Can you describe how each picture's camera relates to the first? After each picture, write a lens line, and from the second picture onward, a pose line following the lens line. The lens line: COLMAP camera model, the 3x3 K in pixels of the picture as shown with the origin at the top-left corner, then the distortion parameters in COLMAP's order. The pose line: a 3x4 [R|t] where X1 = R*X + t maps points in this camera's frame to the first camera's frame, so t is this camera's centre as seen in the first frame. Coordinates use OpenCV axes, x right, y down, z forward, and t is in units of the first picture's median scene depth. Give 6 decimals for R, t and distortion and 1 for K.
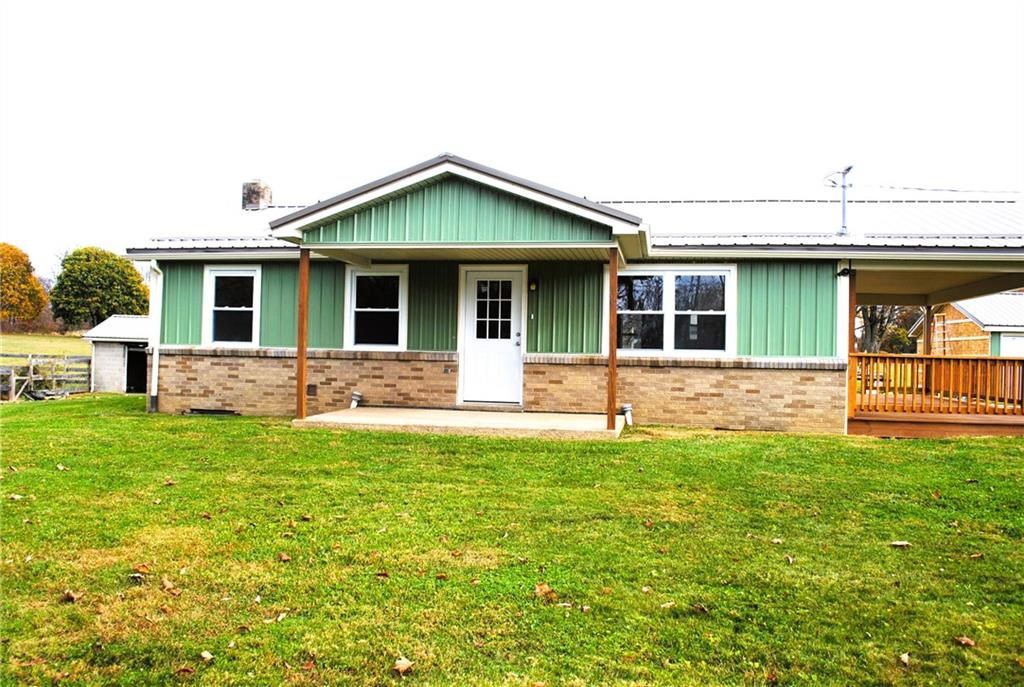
lens RADIAL K [[823.3, 0, 513.9], [0, 823.3, 346.2], [0, 0, 1]] dist [-0.080971, 0.015420]
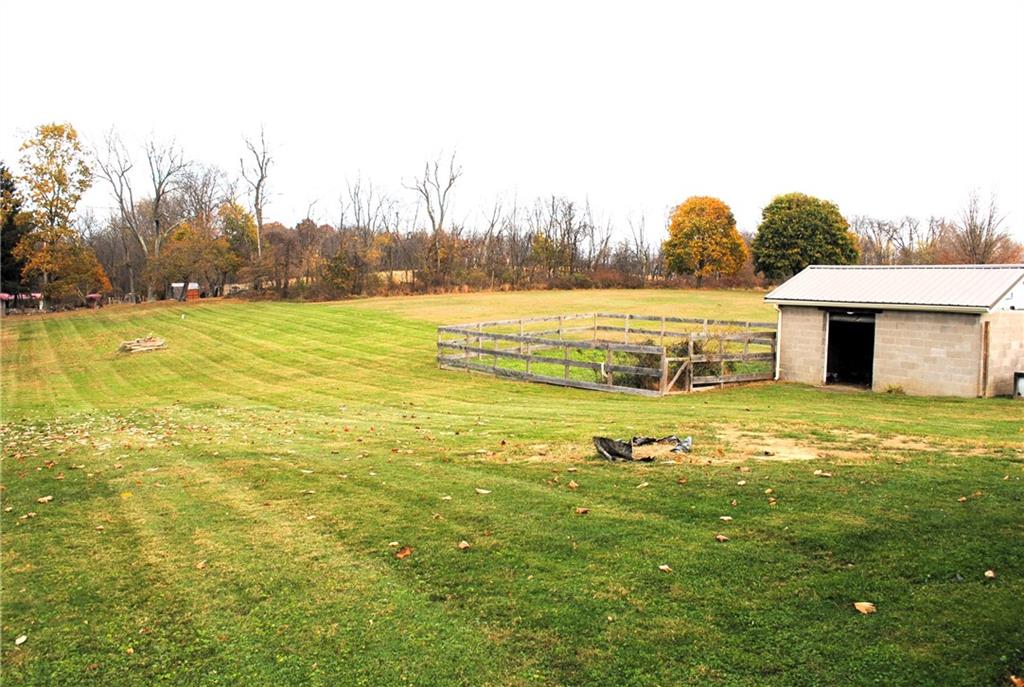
lens RADIAL K [[823.3, 0, 513.0], [0, 823.3, 346.7], [0, 0, 1]] dist [-0.080971, 0.015420]
pose [[0.683764, 0.043636, -0.728397, -0.191872], [-0.001026, 0.998267, 0.058840, -0.012471], [0.729703, -0.039485, 0.682624, 0.403883]]
